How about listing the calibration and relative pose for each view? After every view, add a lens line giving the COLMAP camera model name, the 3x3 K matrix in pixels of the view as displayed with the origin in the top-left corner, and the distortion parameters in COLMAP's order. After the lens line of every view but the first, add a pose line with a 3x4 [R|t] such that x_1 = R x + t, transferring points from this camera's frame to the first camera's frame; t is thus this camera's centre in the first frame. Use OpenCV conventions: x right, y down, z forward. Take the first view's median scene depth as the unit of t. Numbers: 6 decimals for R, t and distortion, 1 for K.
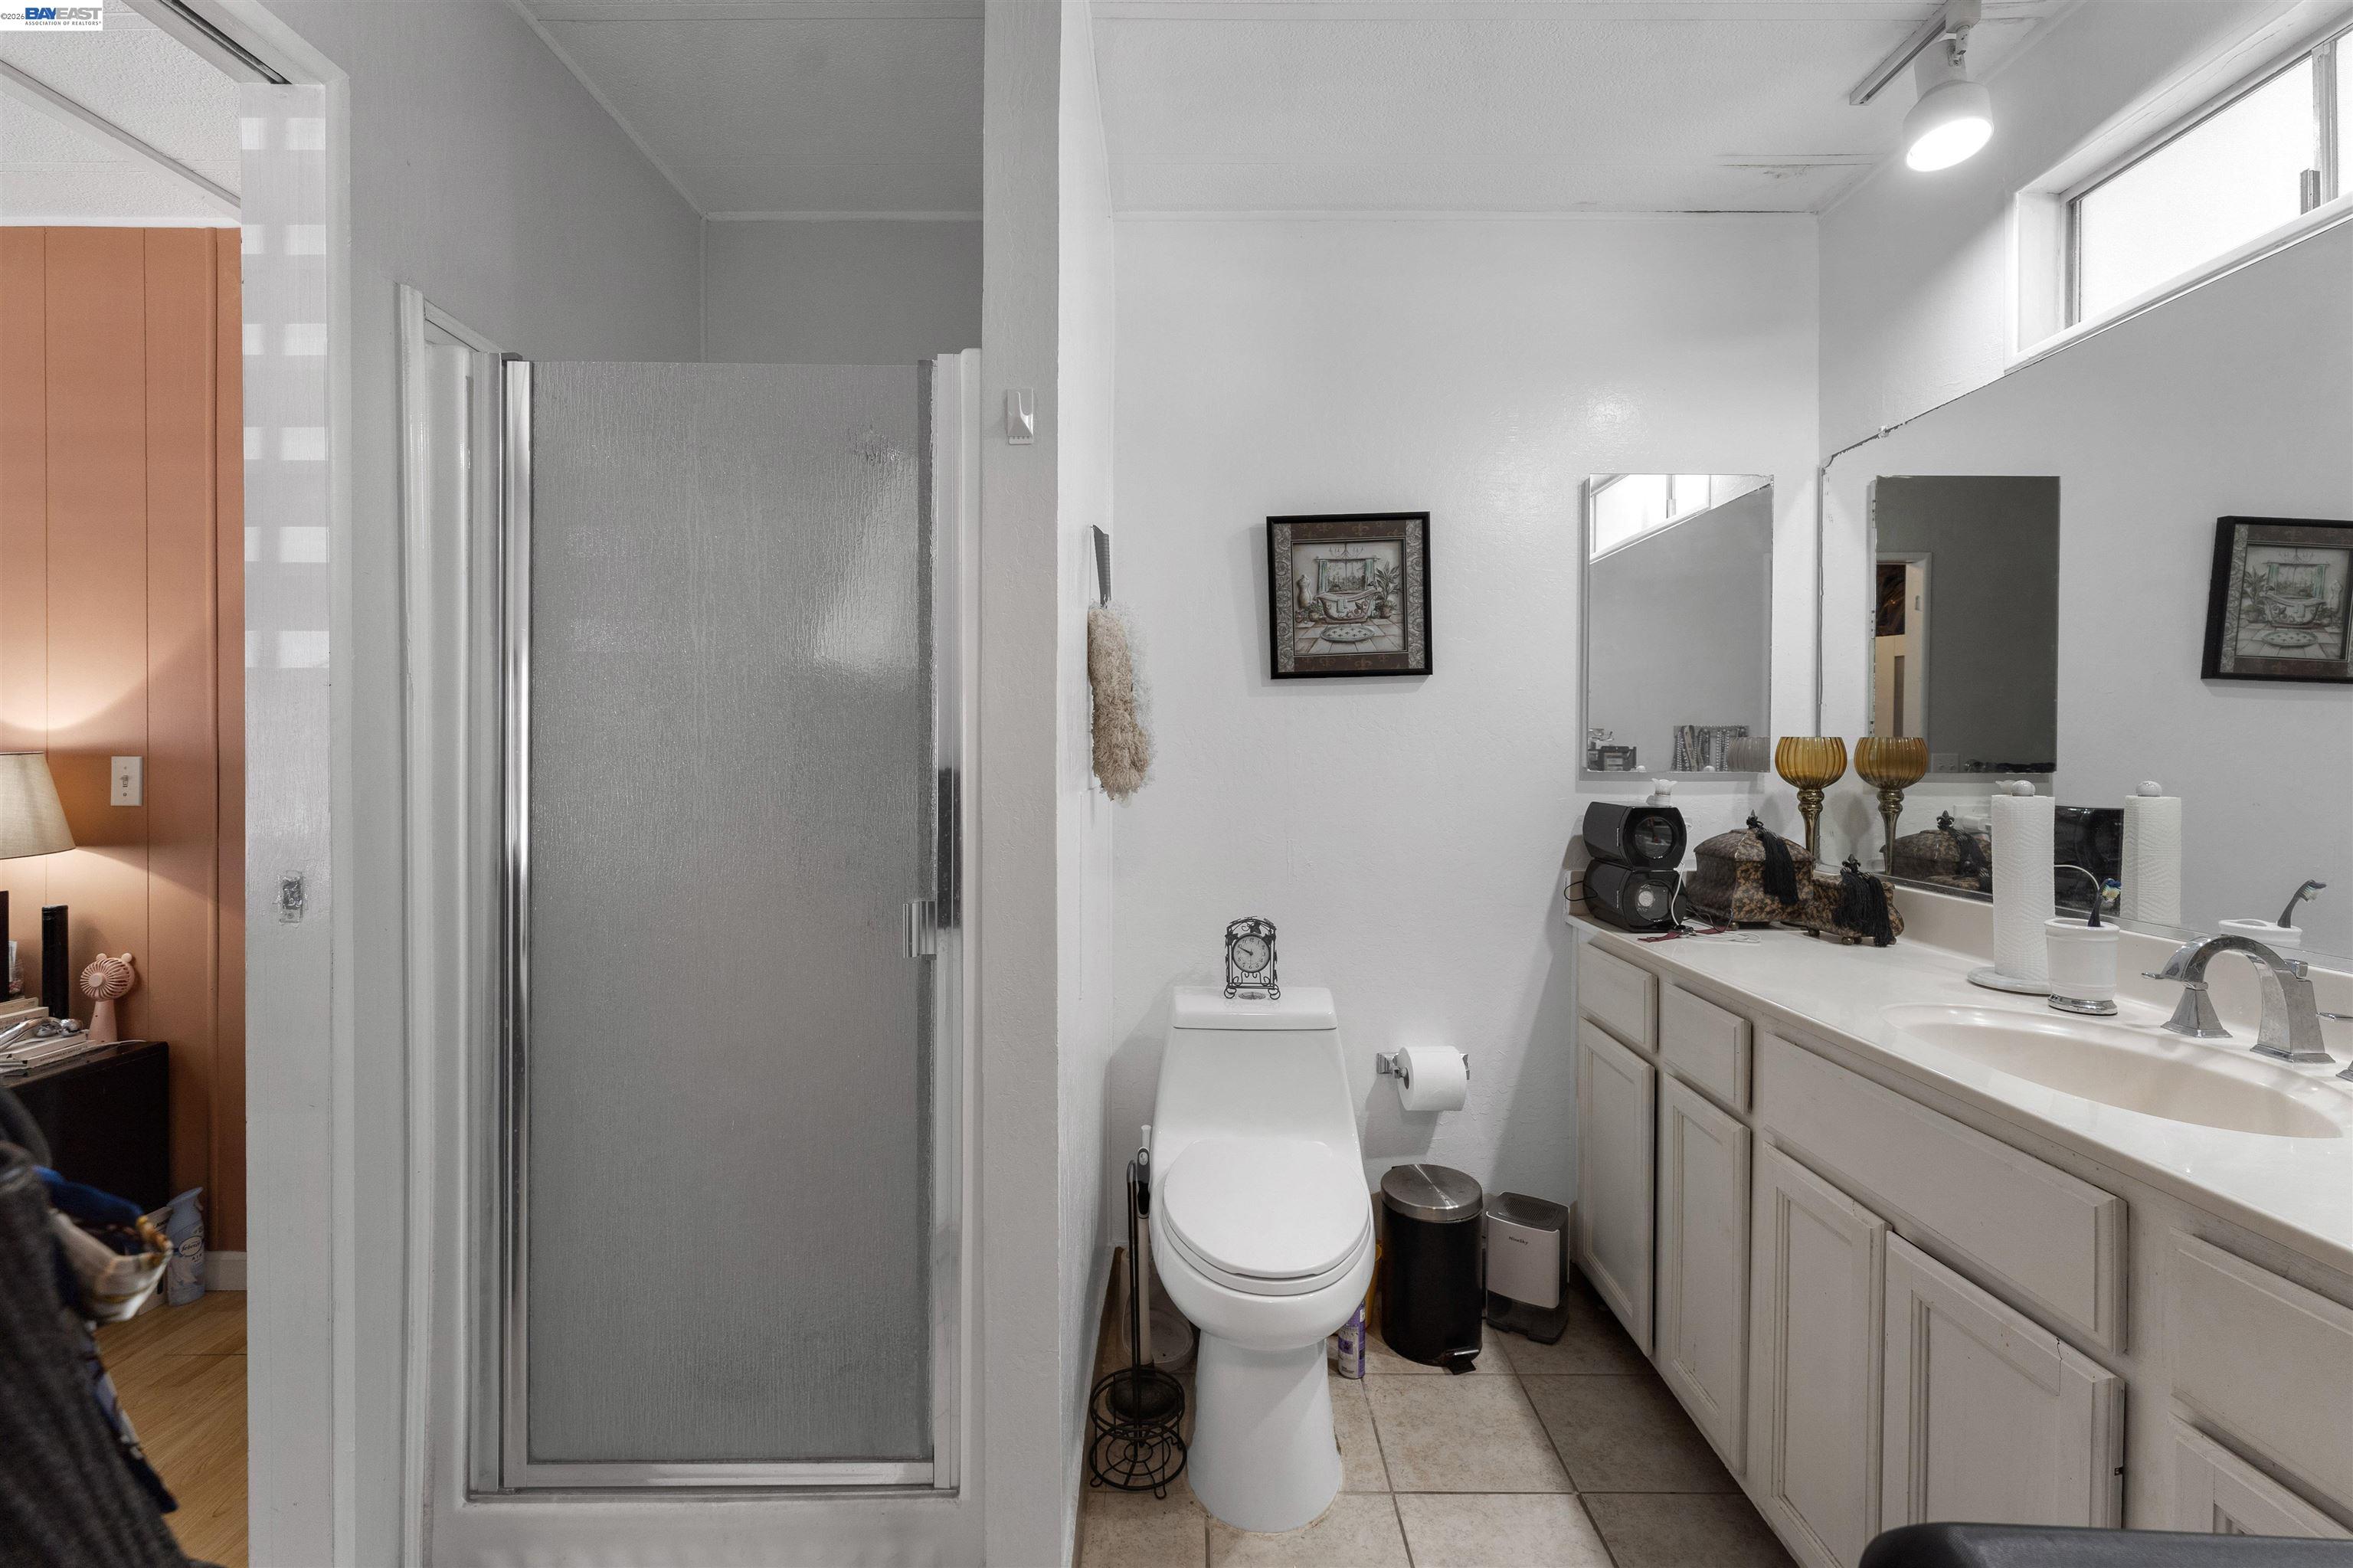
lens RADIAL K [[1032.4, 0, 1184.9], [0, 1032.4, 760.8], [0, 0, 1]] dist [0.000003, 0.000168]
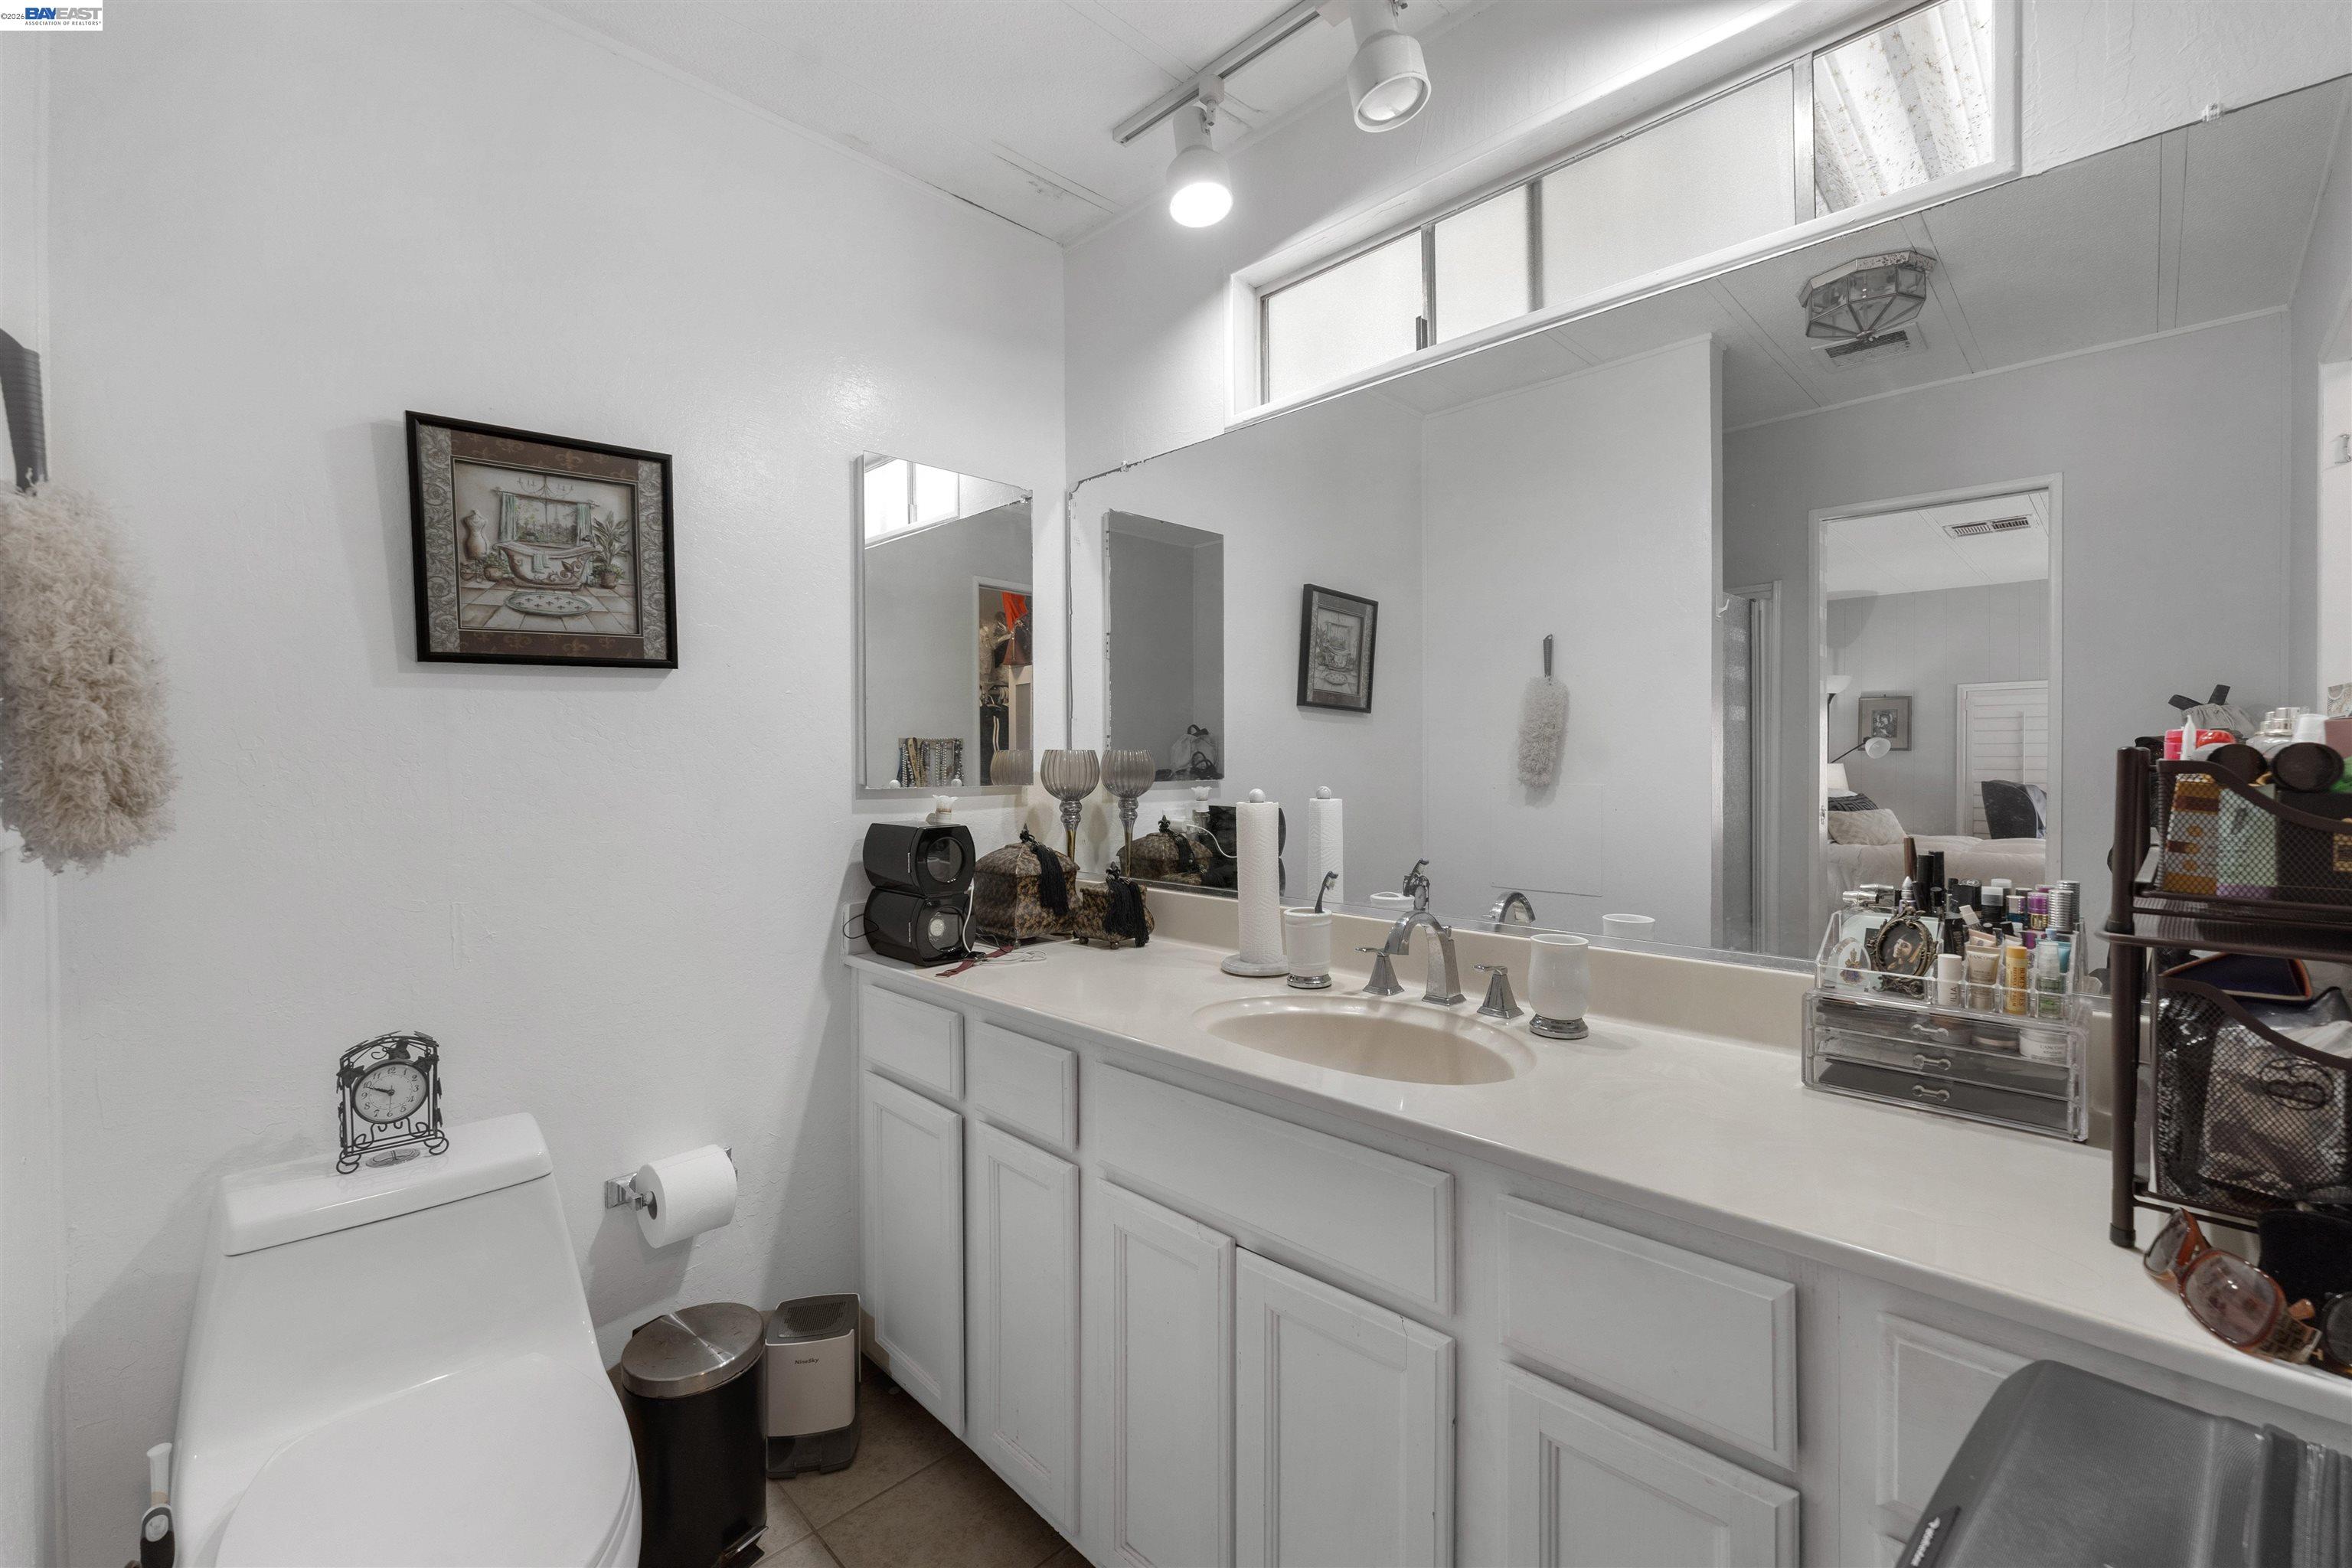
lens RADIAL K [[992.5, 0, 1170.1], [0, 992.5, 769.1], [0, 0, 1]] dist [-0.000803, 0.000119]
pose [[0.713442, -0.013399, 0.700586, -0.018306], [0.014430, 0.999886, 0.004428, -0.007095], [-0.700565, 0.006950, 0.713554, 0.228940]]
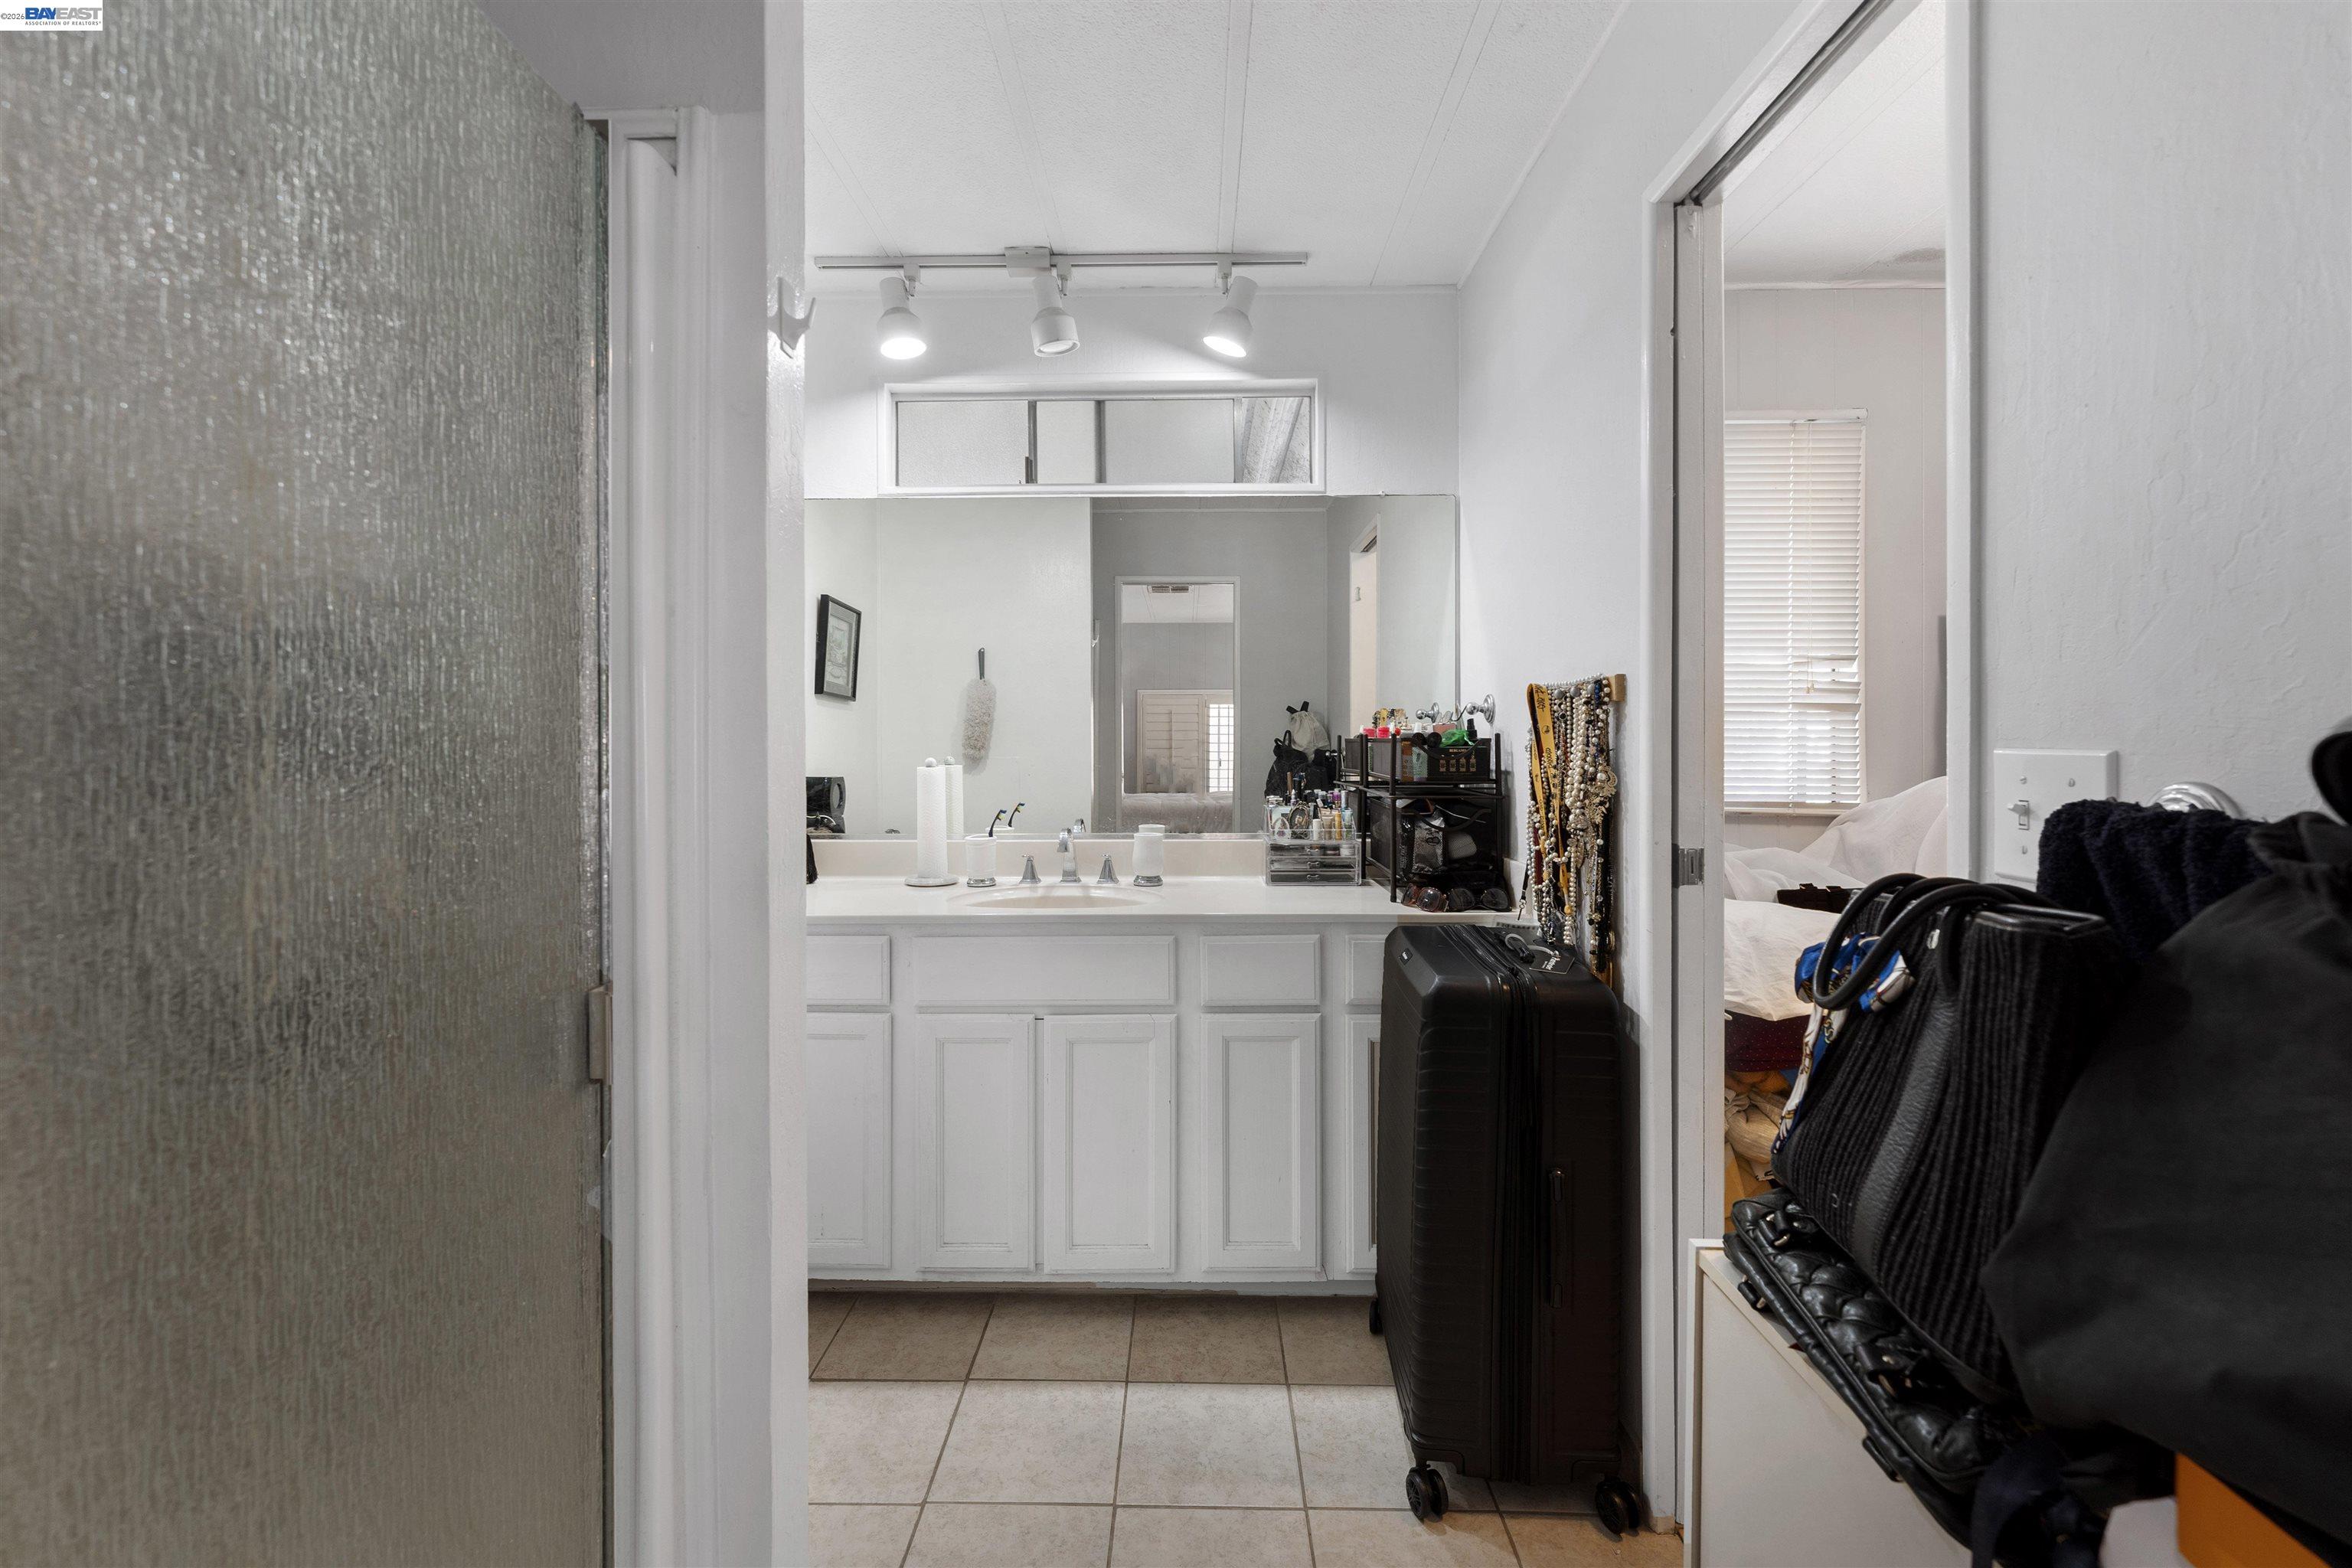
lens RADIAL K [[974.8, 0, 1180.5], [0, 974.8, 742.6], [0, 0, 1]] dist [0.008542, 0.000179]
pose [[0.022257, -0.006642, 0.999730, -0.588230], [0.013817, 0.999884, 0.006336, -0.007731], [-0.999657, 0.013672, 0.022346, 0.455678]]
